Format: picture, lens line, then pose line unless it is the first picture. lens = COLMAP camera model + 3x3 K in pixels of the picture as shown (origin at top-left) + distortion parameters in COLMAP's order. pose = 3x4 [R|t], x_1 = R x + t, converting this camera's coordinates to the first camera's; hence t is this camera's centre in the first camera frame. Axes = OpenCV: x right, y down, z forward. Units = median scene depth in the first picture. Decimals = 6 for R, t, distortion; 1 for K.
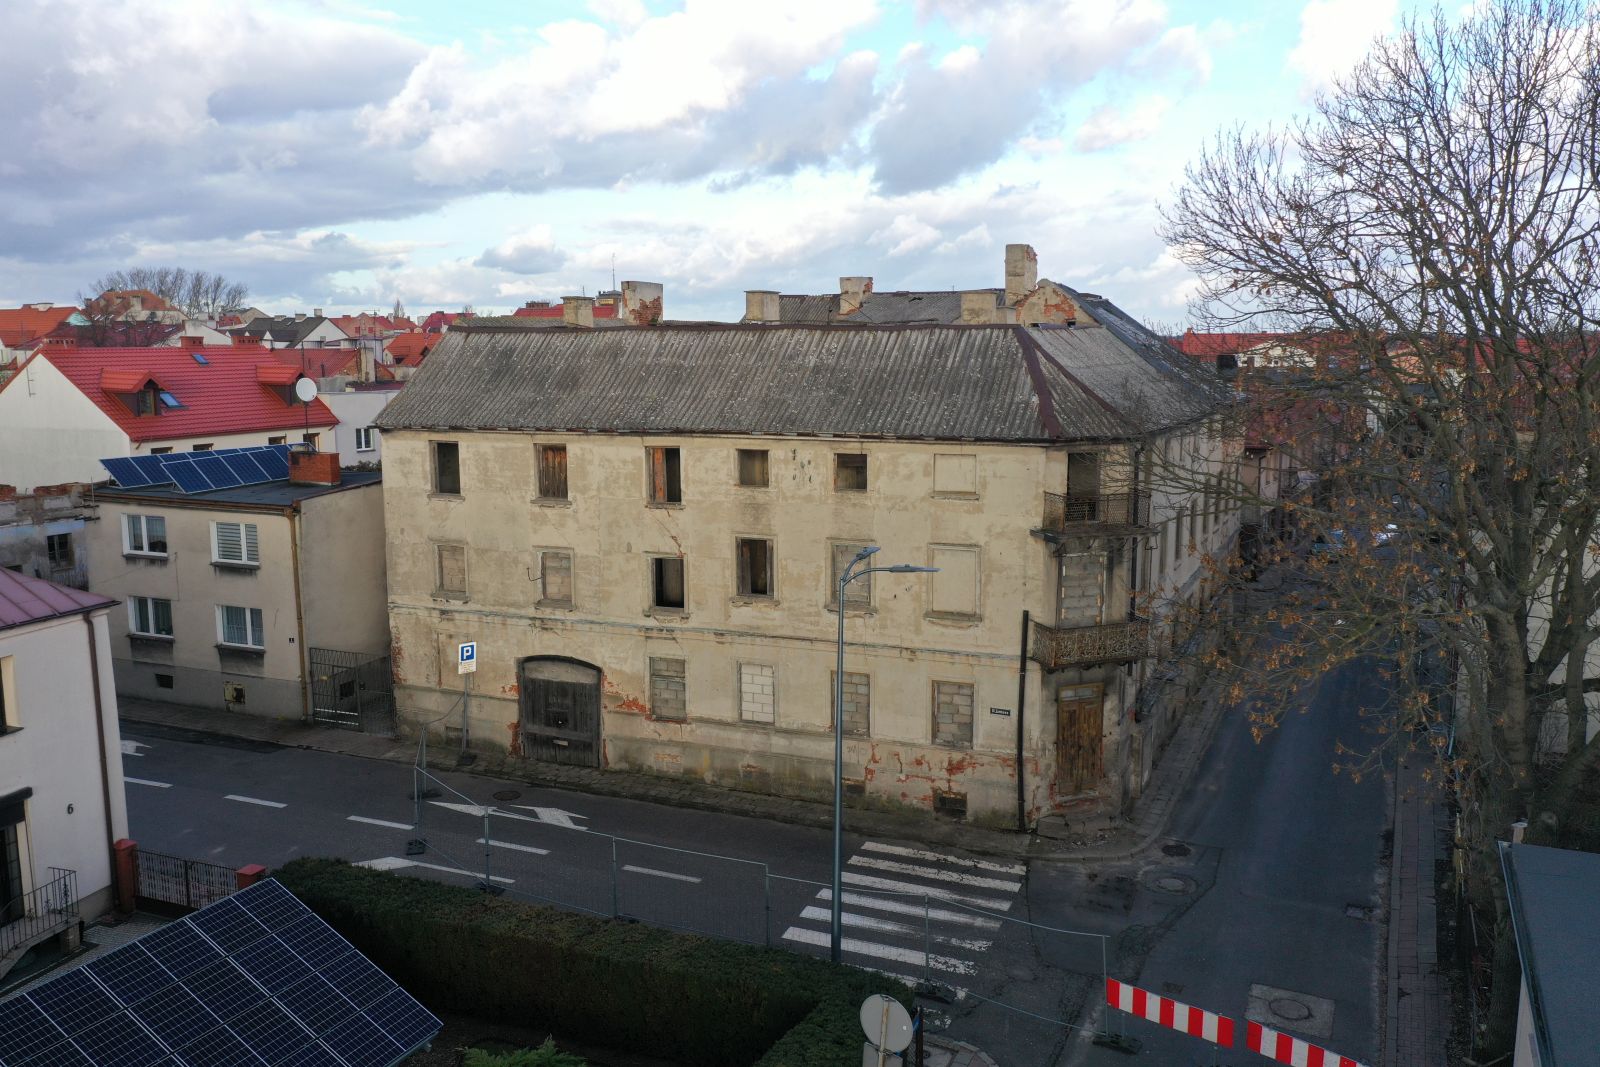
lens RADIAL K [[1251.1, 0, 802.5], [0, 1251.1, 526.9], [0, 0, 1]] dist [0.010315, 0.002270]
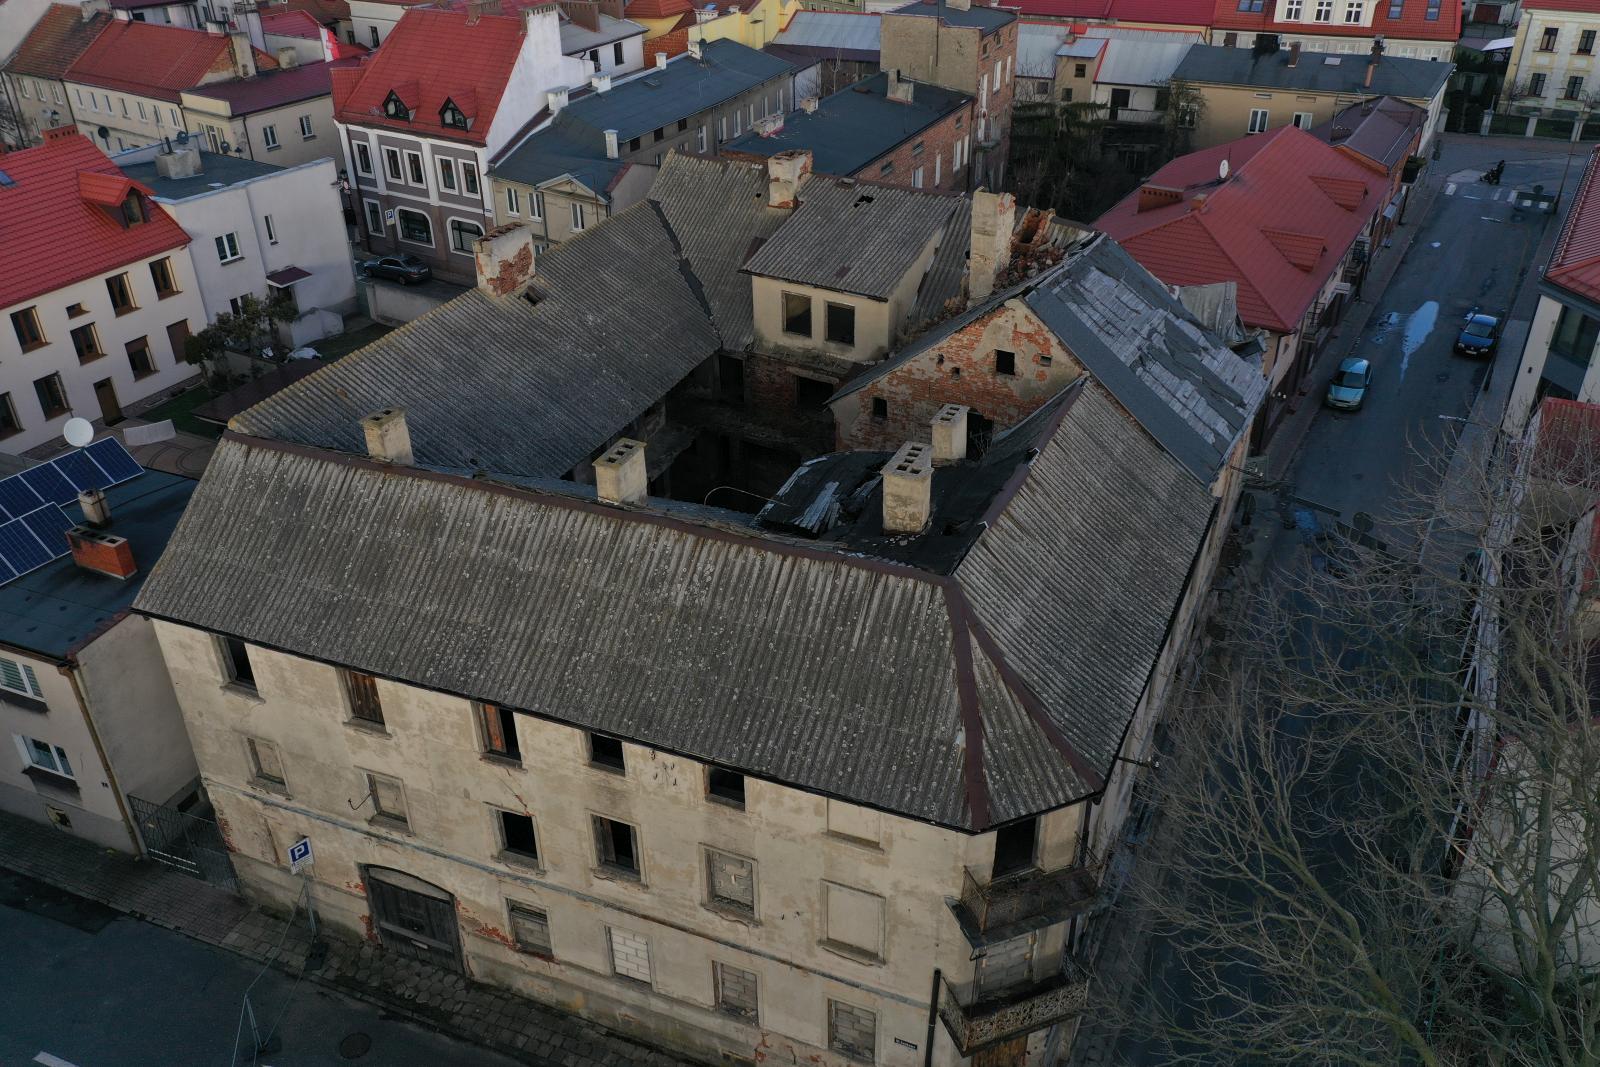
lens RADIAL K [[1251.1, 0, 798.5], [0, 1251.1, 536.5], [0, 0, 1]] dist [0.010315, 0.002270]
pose [[0.999983, -0.004824, -0.003220, 0.081001], [0.005678, 0.927416, 0.373988, -0.443271], [0.001182, -0.374000, 0.927428, 0.307491]]
